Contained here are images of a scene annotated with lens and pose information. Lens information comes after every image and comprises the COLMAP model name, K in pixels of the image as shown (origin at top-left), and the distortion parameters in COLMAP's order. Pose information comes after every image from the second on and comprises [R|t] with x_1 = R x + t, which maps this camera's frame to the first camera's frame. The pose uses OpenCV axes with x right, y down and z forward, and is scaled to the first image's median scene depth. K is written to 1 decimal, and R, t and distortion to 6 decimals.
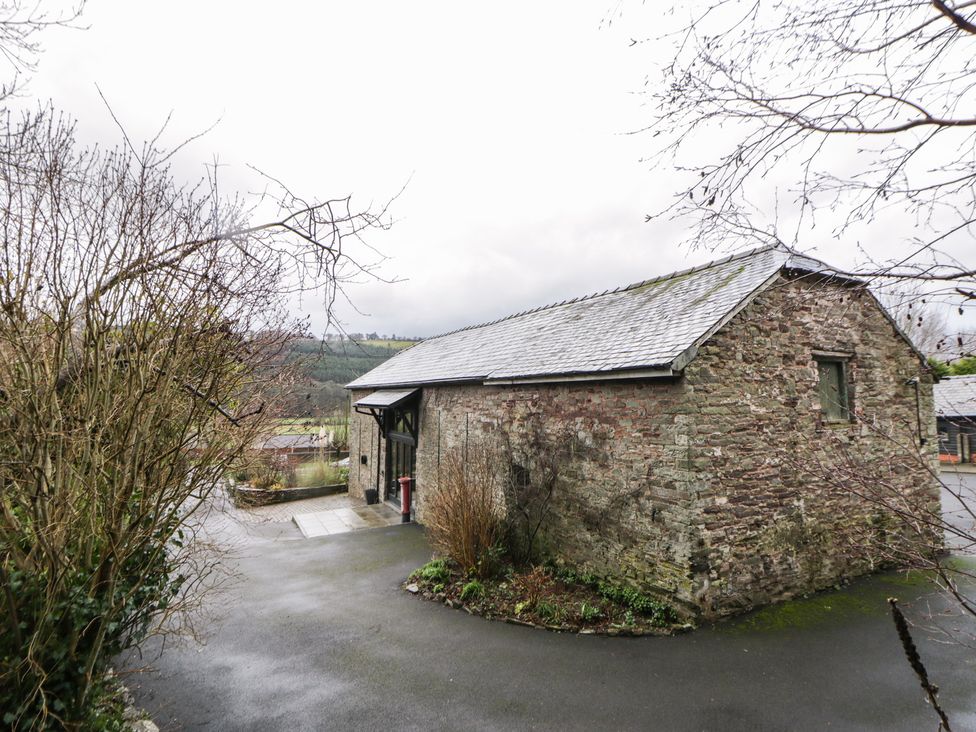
lens RADIAL K [[524.4, 0, 488.7], [0, 524.4, 362.6], [0, 0, 1]] dist [0.005751, -0.002135]
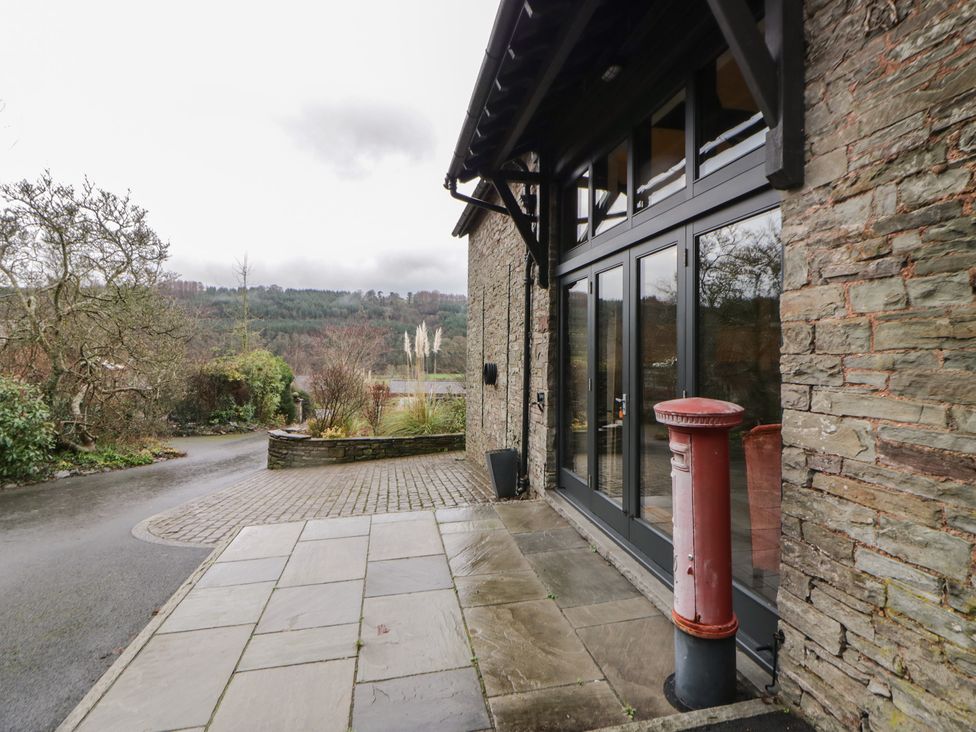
lens RADIAL K [[524.4, 0, 495.7], [0, 524.4, 363.3], [0, 0, 1]] dist [0.005751, -0.002135]
pose [[0.965795, 0.011990, -0.259031, -0.371089], [0.008596, 0.996901, 0.078194, 0.413174], [0.259166, -0.077746, 0.962699, 1.752682]]
